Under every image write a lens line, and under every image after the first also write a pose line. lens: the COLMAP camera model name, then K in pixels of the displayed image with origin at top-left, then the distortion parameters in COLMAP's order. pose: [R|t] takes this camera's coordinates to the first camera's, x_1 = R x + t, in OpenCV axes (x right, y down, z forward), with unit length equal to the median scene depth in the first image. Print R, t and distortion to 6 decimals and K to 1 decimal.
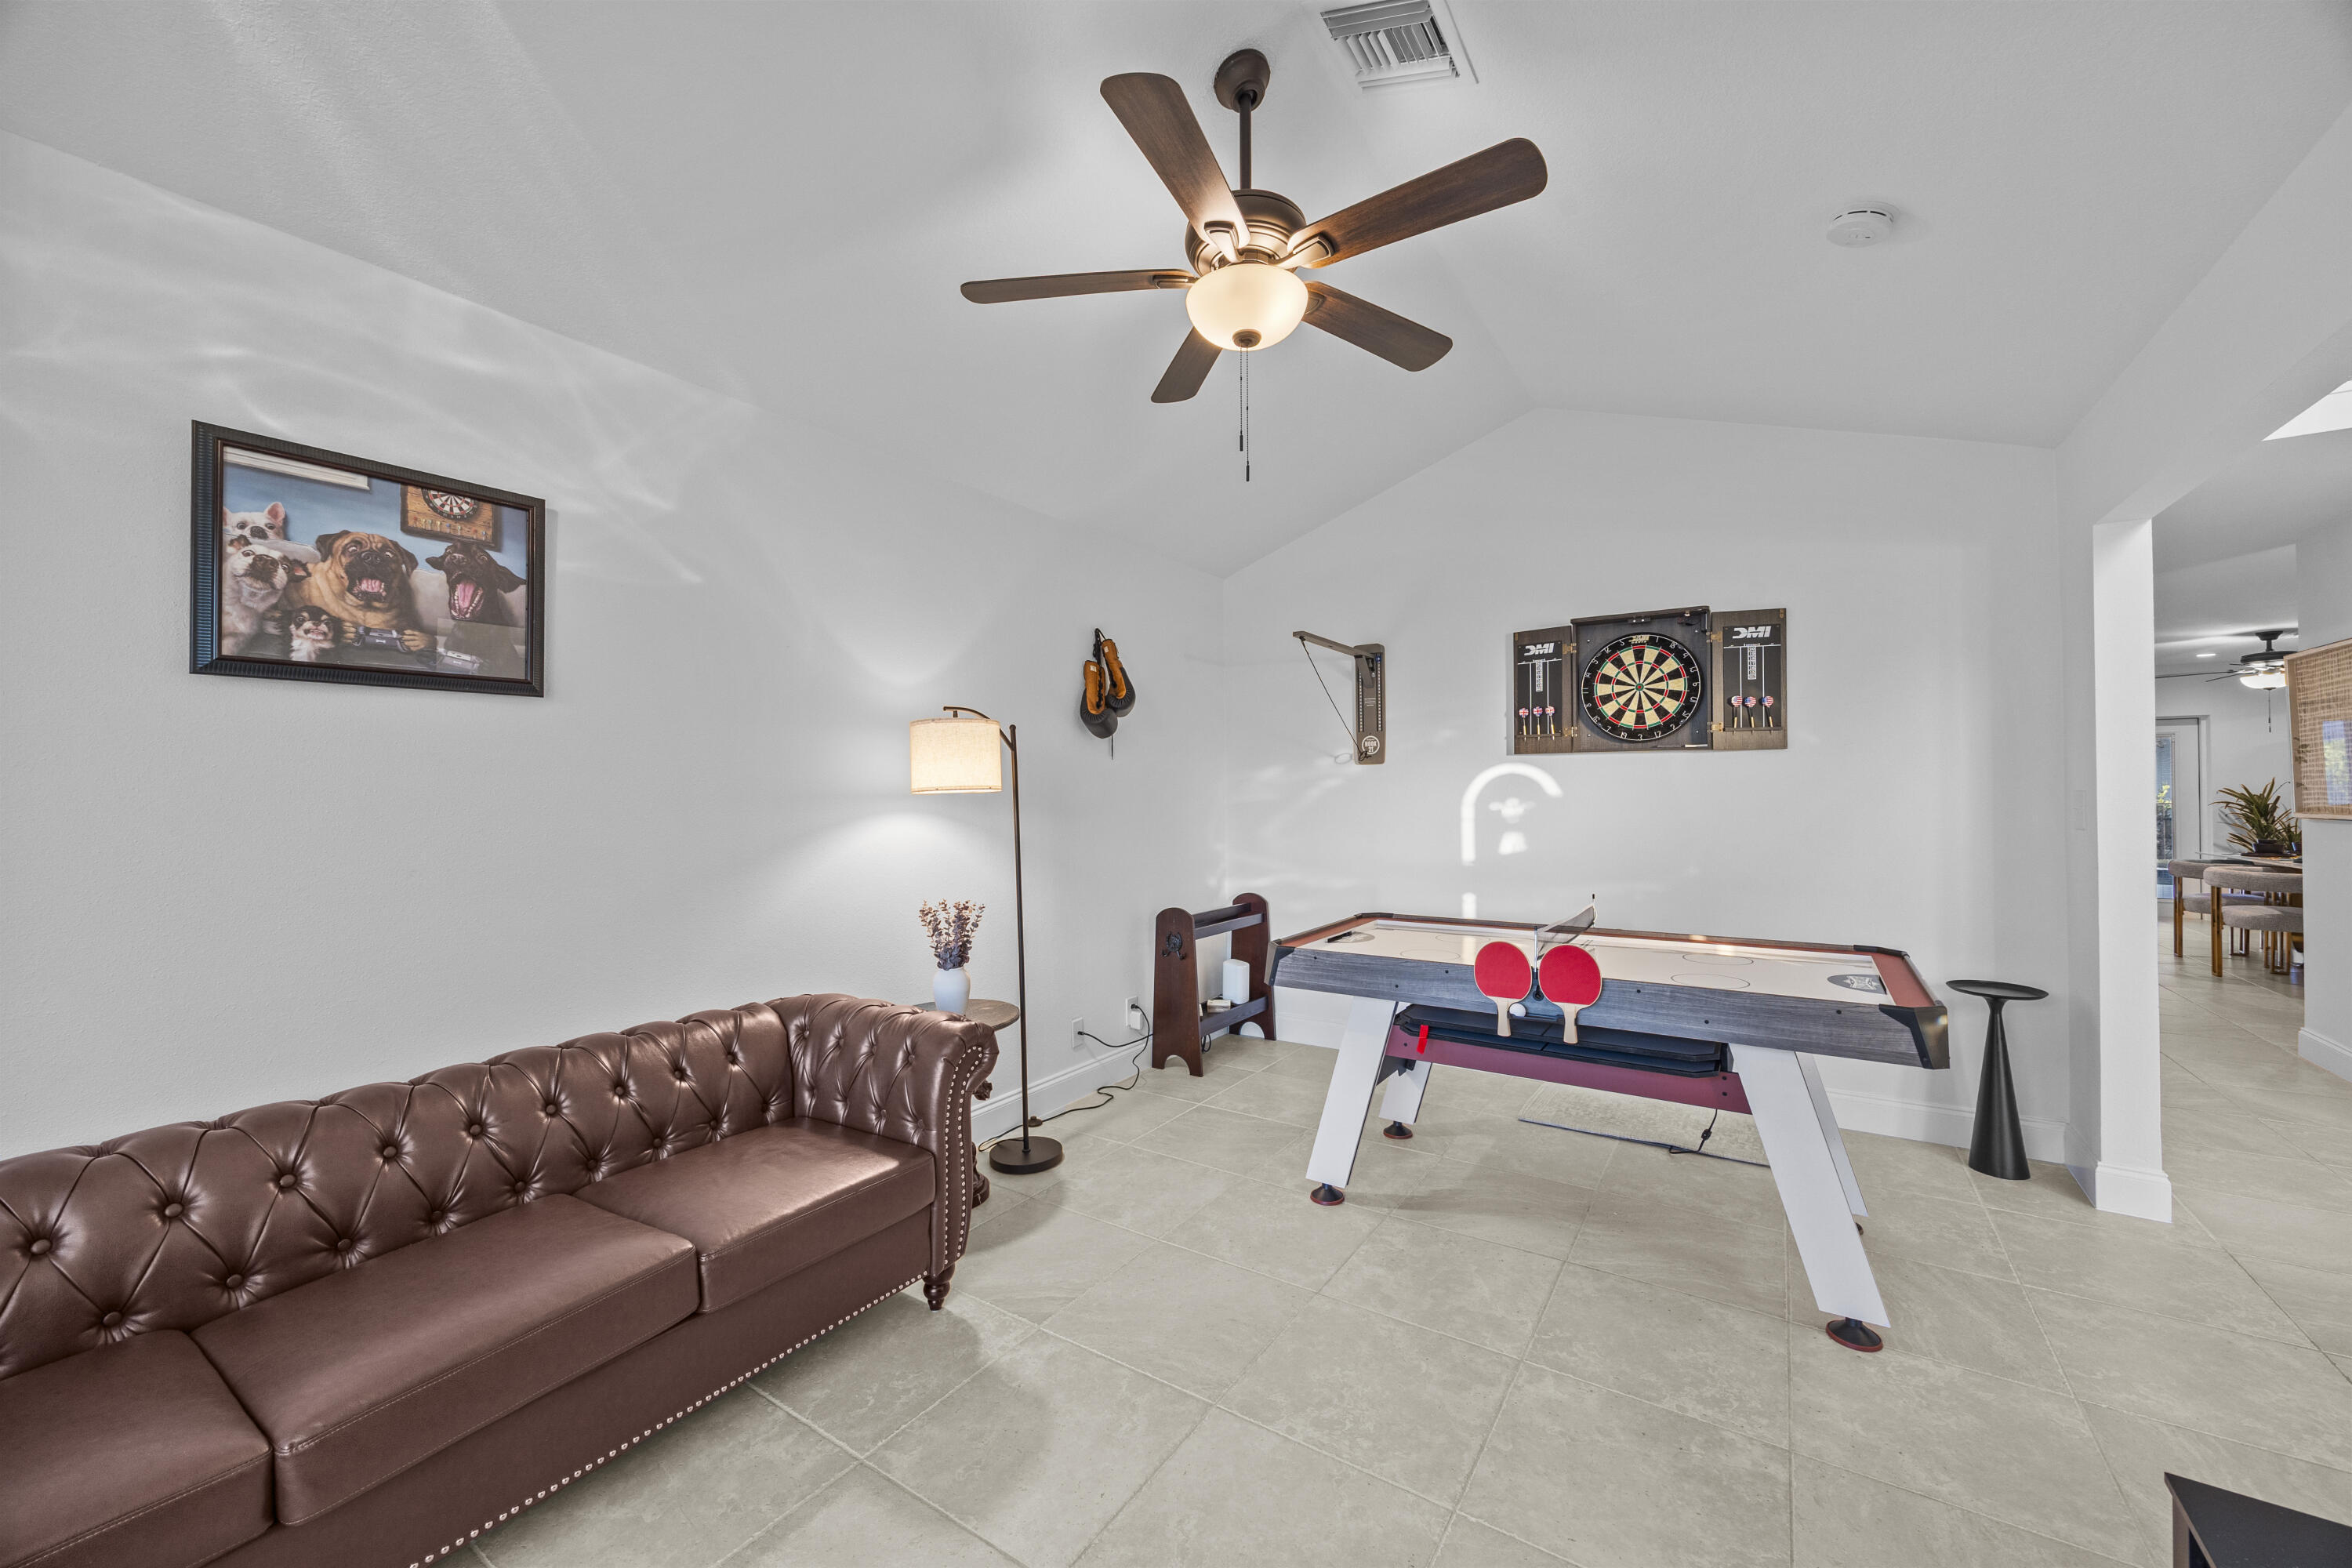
lens RADIAL K [[896.2, 0, 1178.2], [0, 896.2, 778.2], [0, 0, 1]] dist [-0.002533, 0.000181]
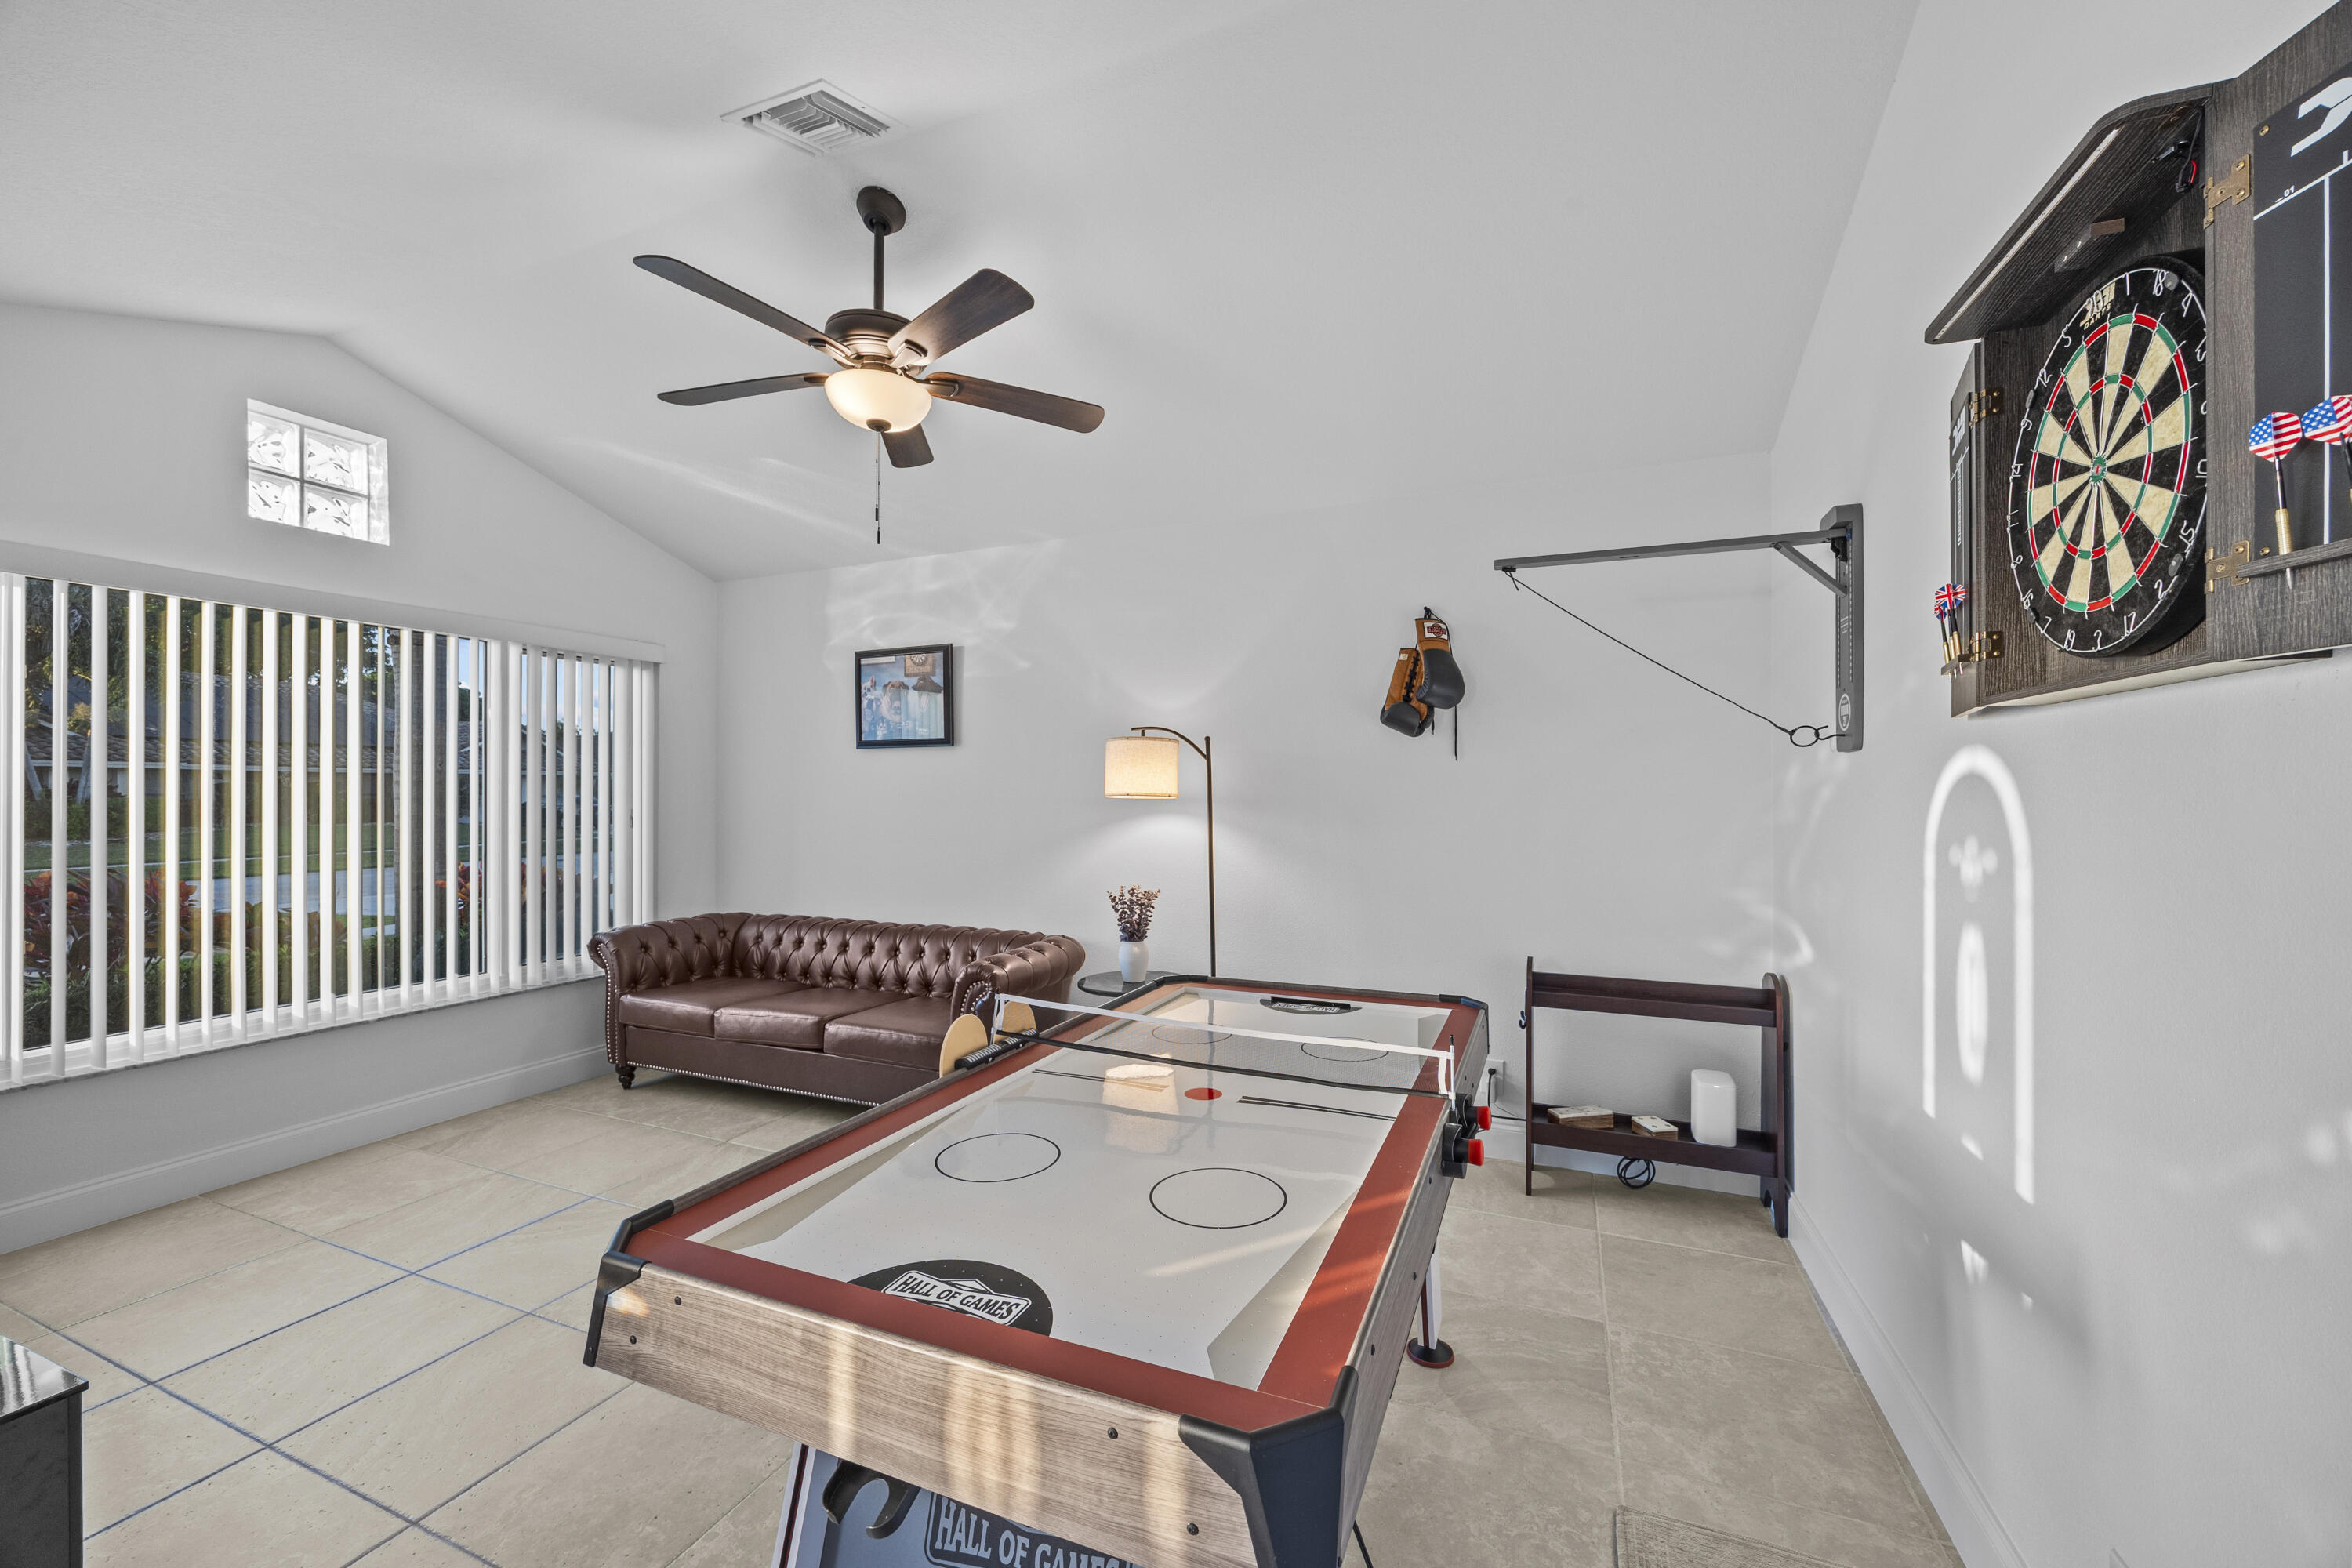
lens RADIAL K [[896.2, 0, 1179.6], [0, 896.2, 790.2], [0, 0, 1]] dist [-0.002533, 0.000181]
pose [[0.191566, 0.003430, -0.981474, 0.956335], [0.009616, 0.999939, 0.005371, -0.001179], [0.981433, -0.010467, 0.191521, 0.829541]]
